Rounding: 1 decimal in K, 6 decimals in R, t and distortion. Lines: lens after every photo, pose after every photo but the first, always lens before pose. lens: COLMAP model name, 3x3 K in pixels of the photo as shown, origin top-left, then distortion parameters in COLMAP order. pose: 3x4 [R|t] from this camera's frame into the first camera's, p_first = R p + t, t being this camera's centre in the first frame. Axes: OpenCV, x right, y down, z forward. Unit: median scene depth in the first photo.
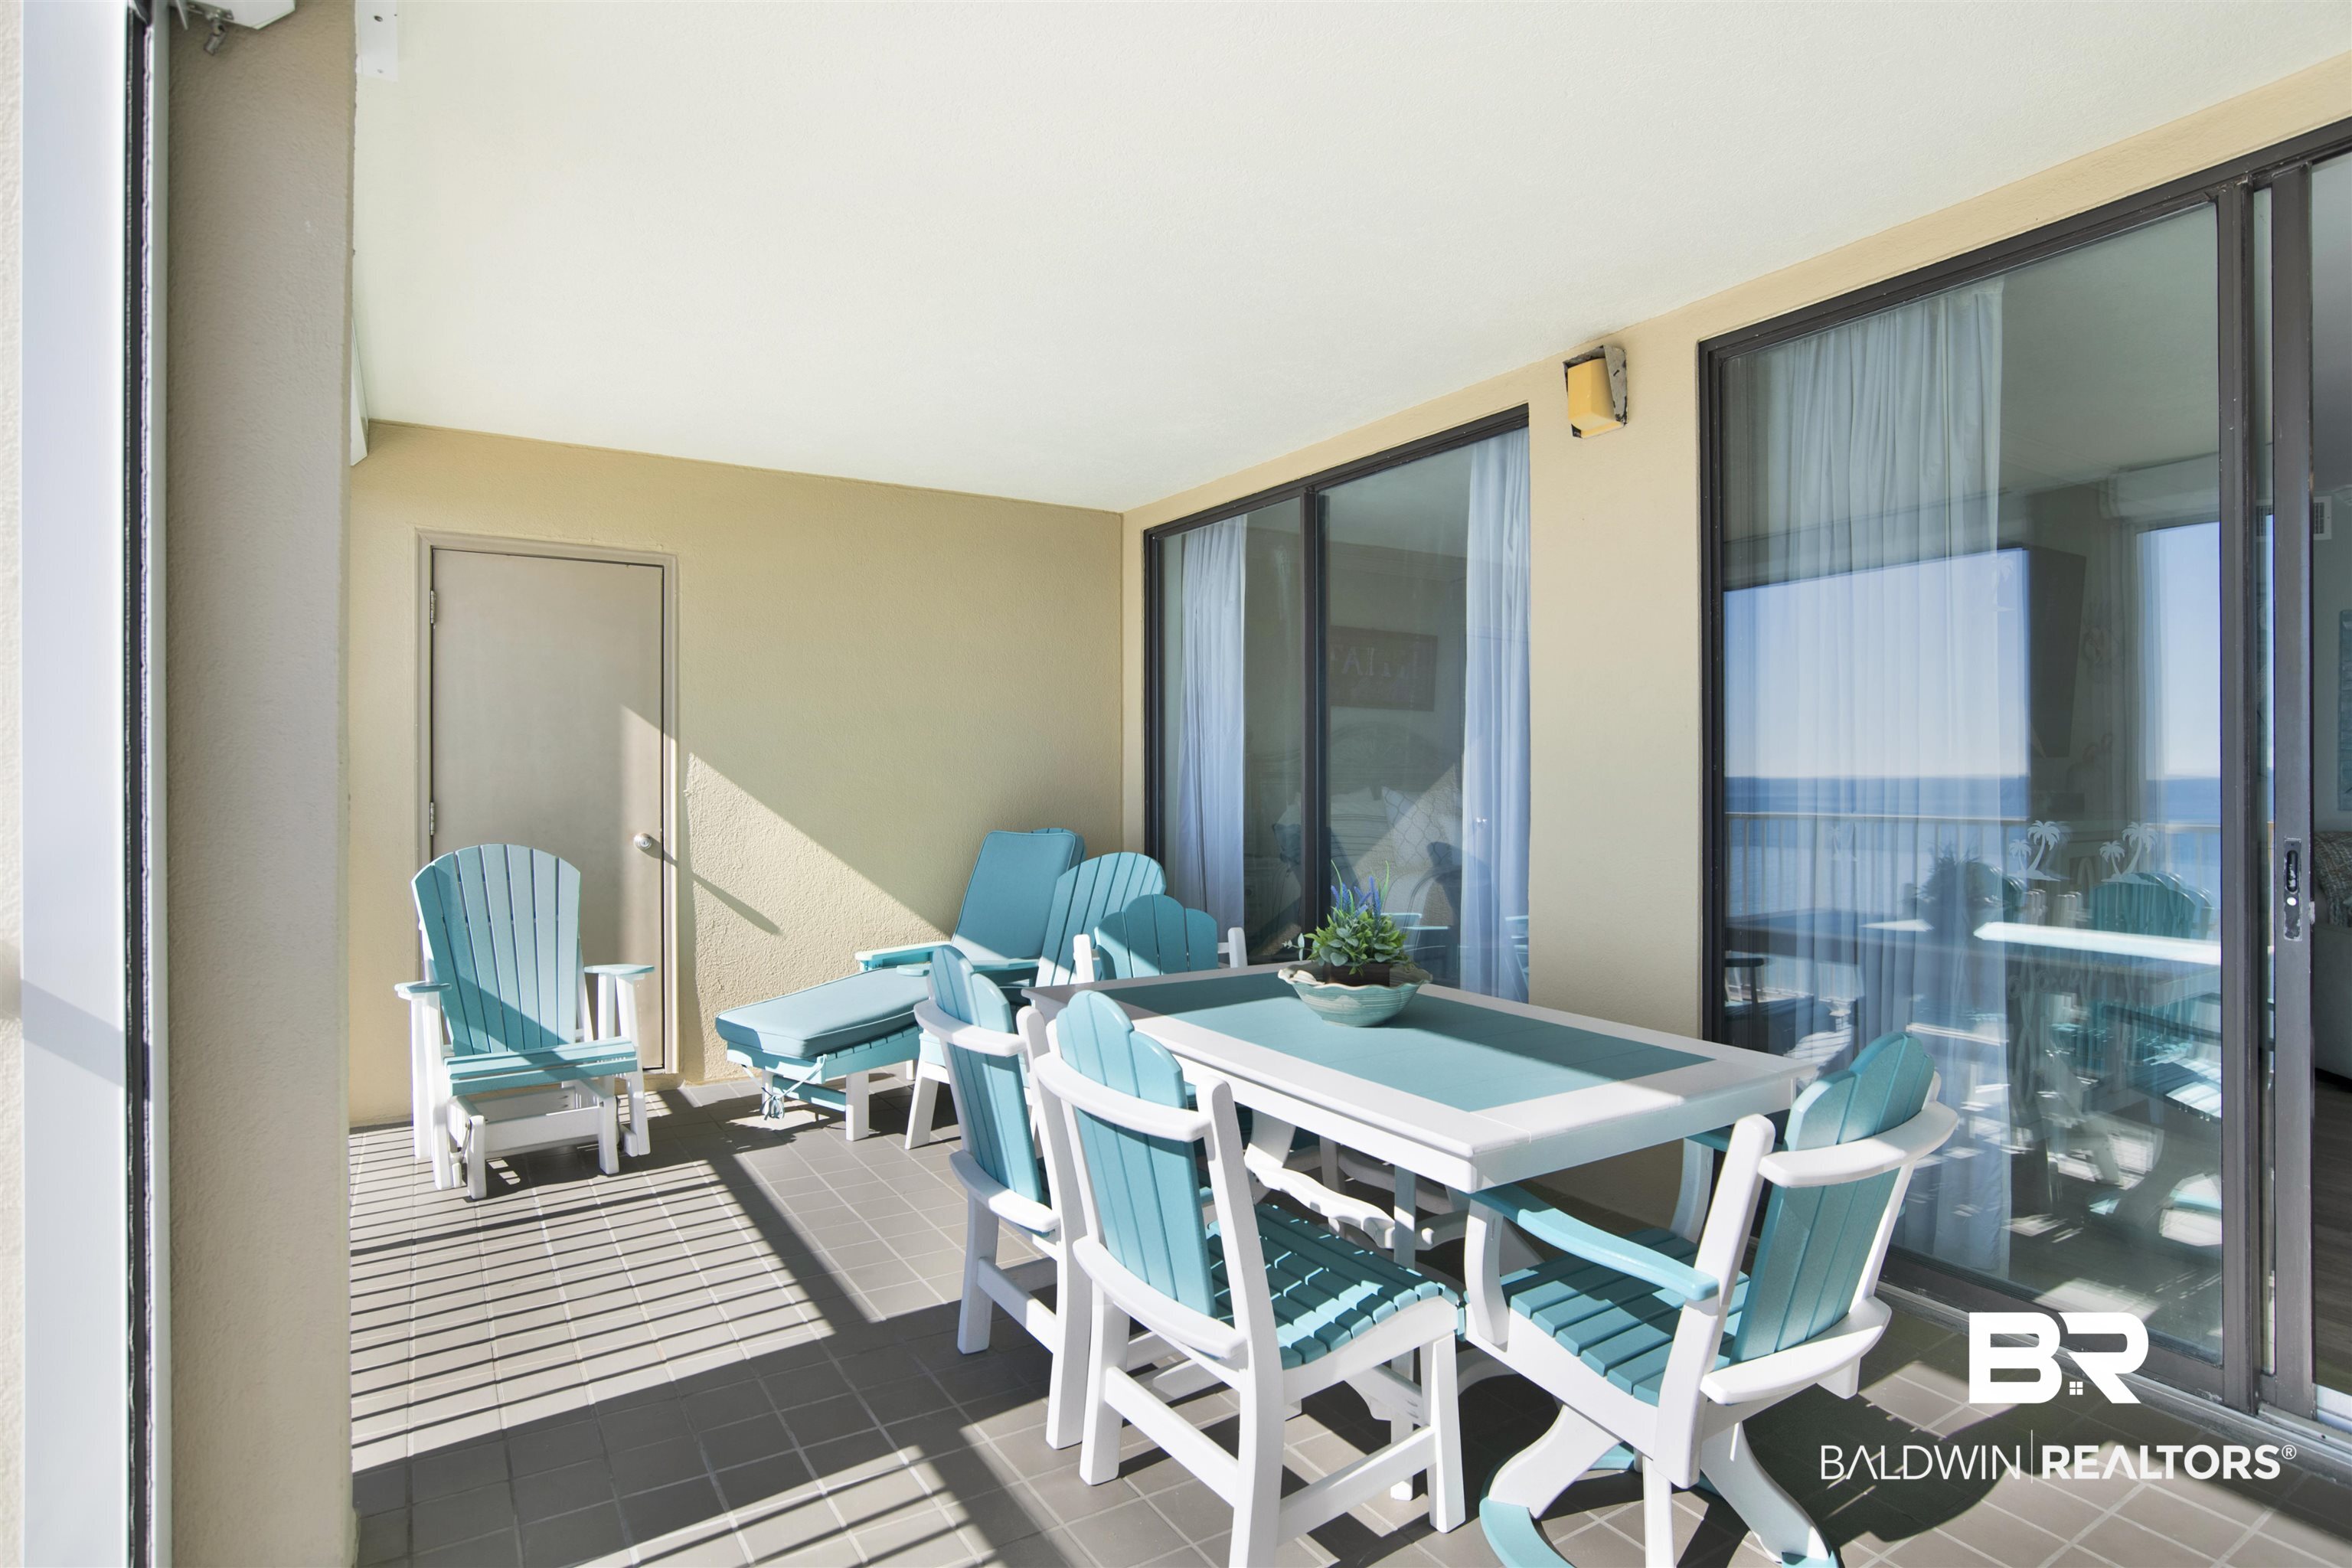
lens RADIAL K [[1241.7, 0, 1165.9], [0, 1241.7, 764.9], [0, 0, 1]] dist [-0.072885, 0.028467]
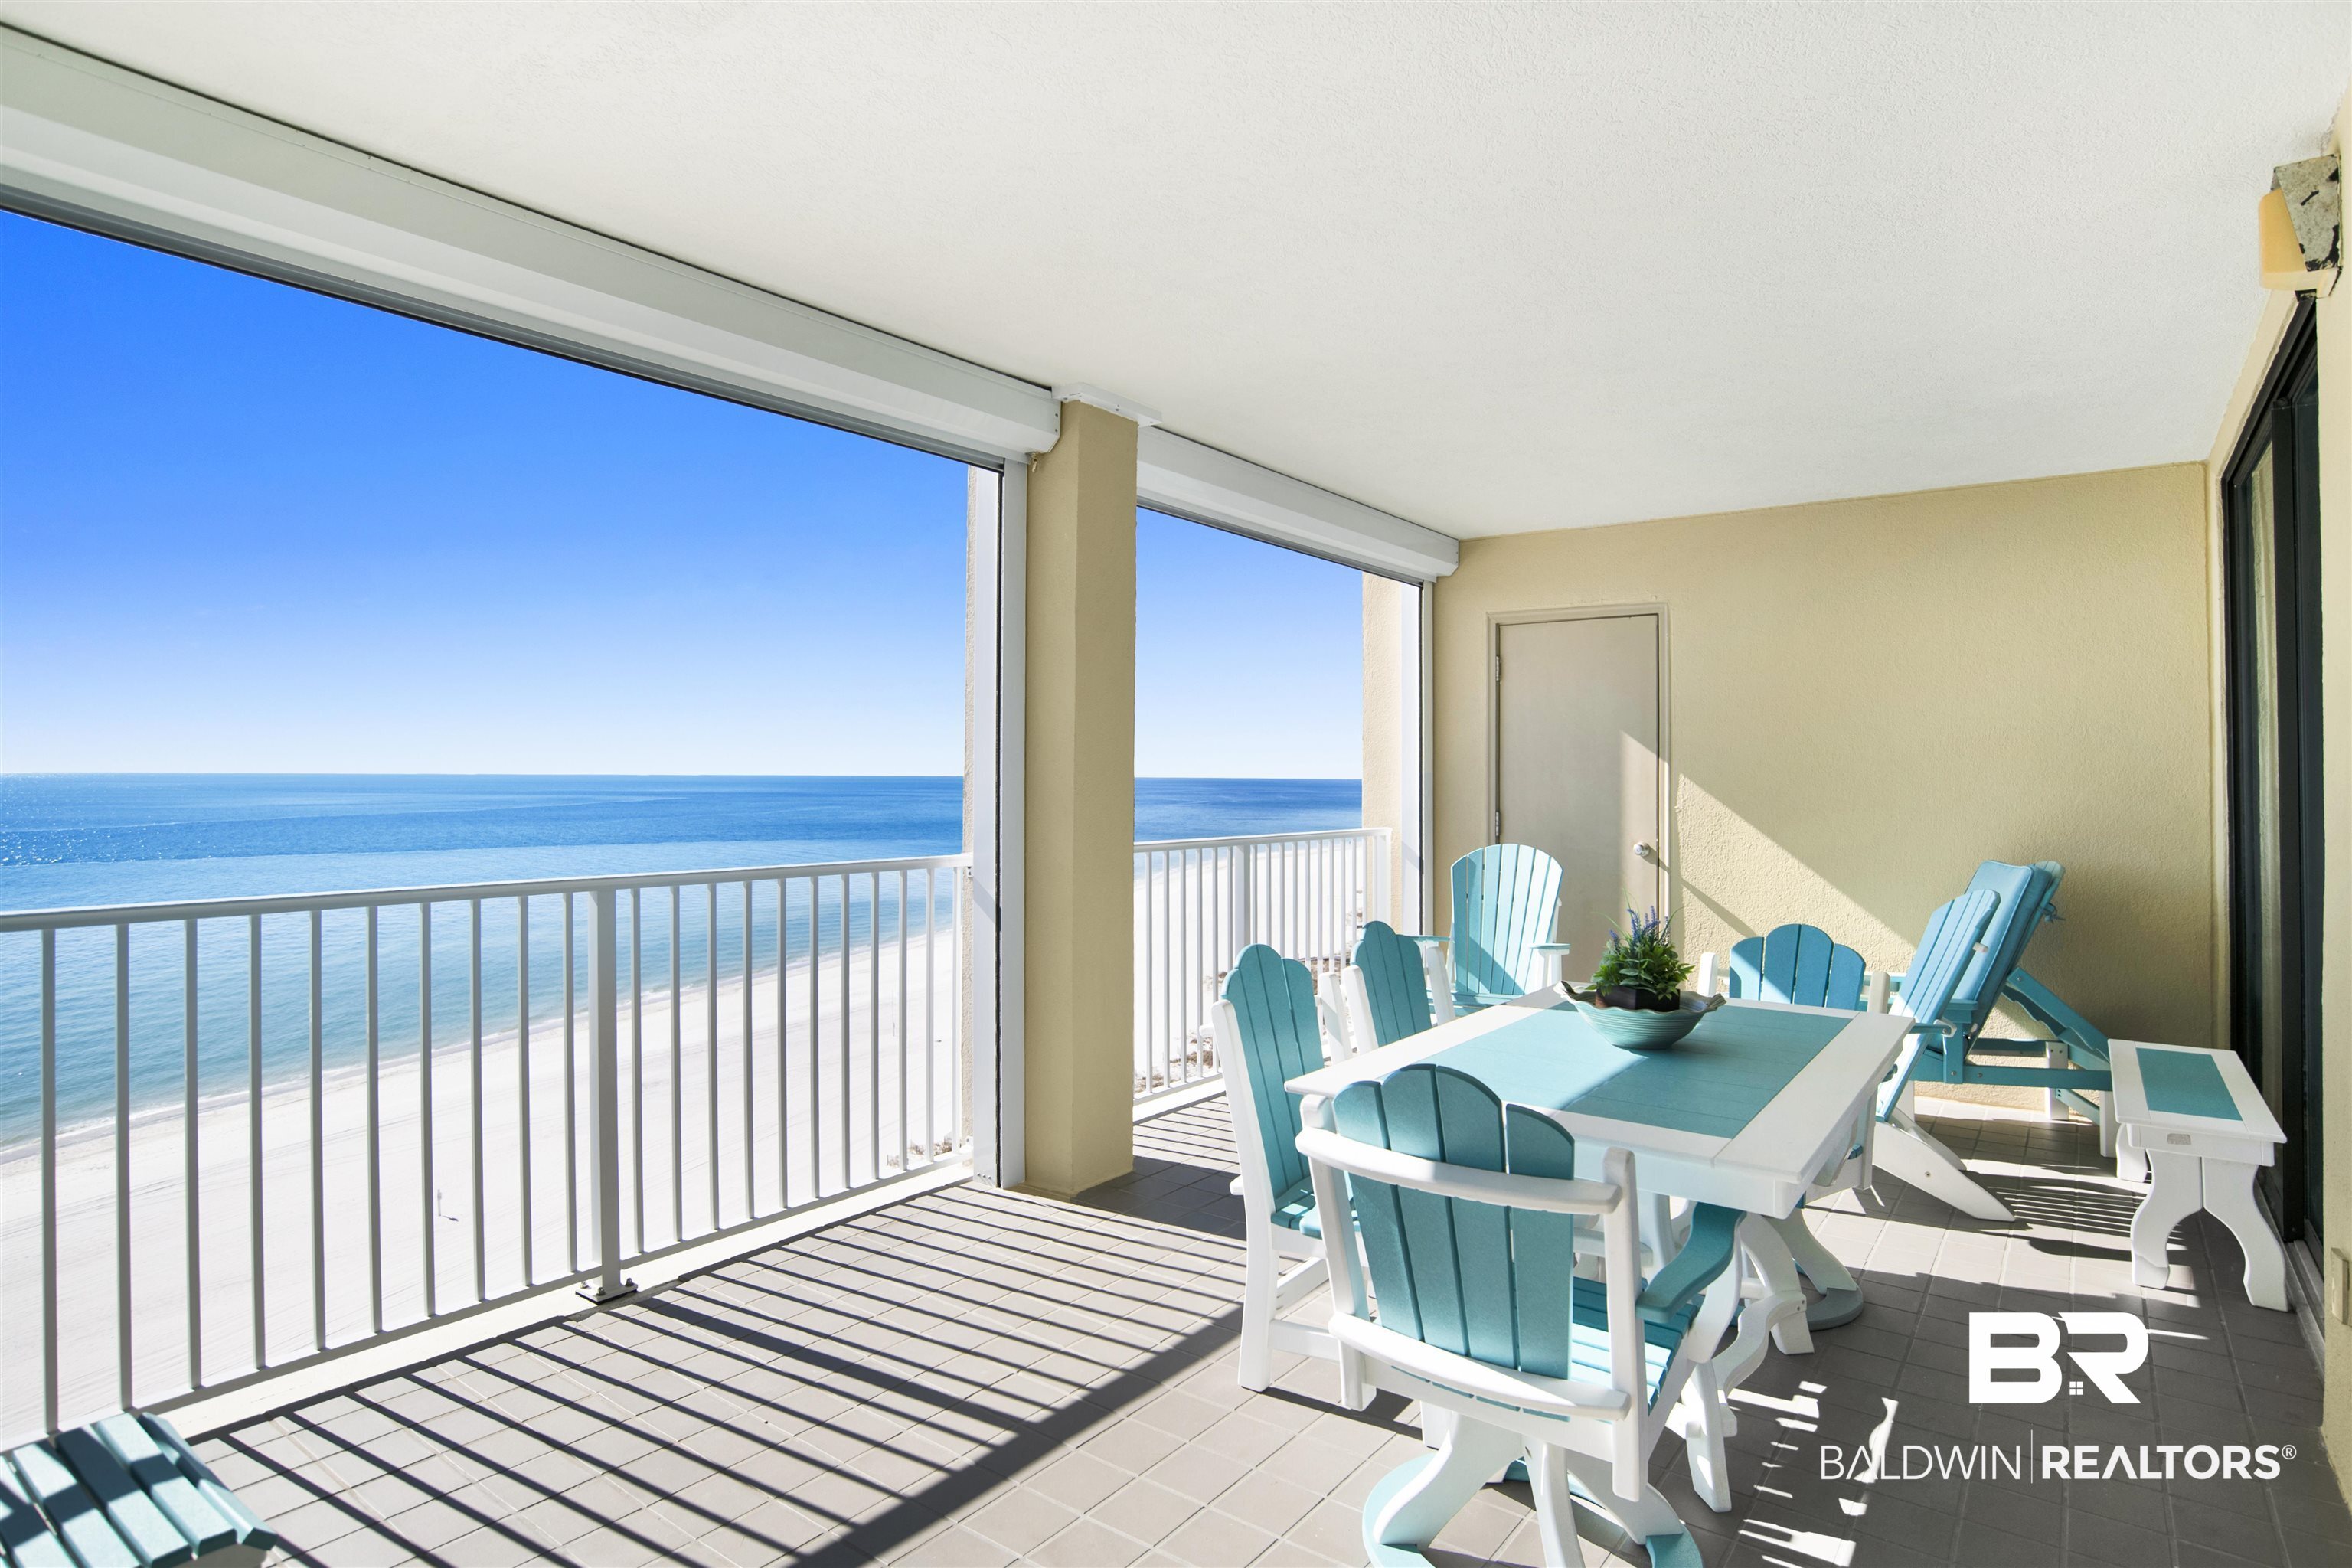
lens RADIAL K [[1241.7, 0, 1165.9], [0, 1241.7, 764.9], [0, 0, 1]] dist [-0.072885, 0.028467]
pose [[0.356431, -0.007592, -0.934291, 0.516289], [-0.000472, 0.999965, -0.008306, -0.008864], [0.934322, 0.003401, 0.356415, 0.143836]]
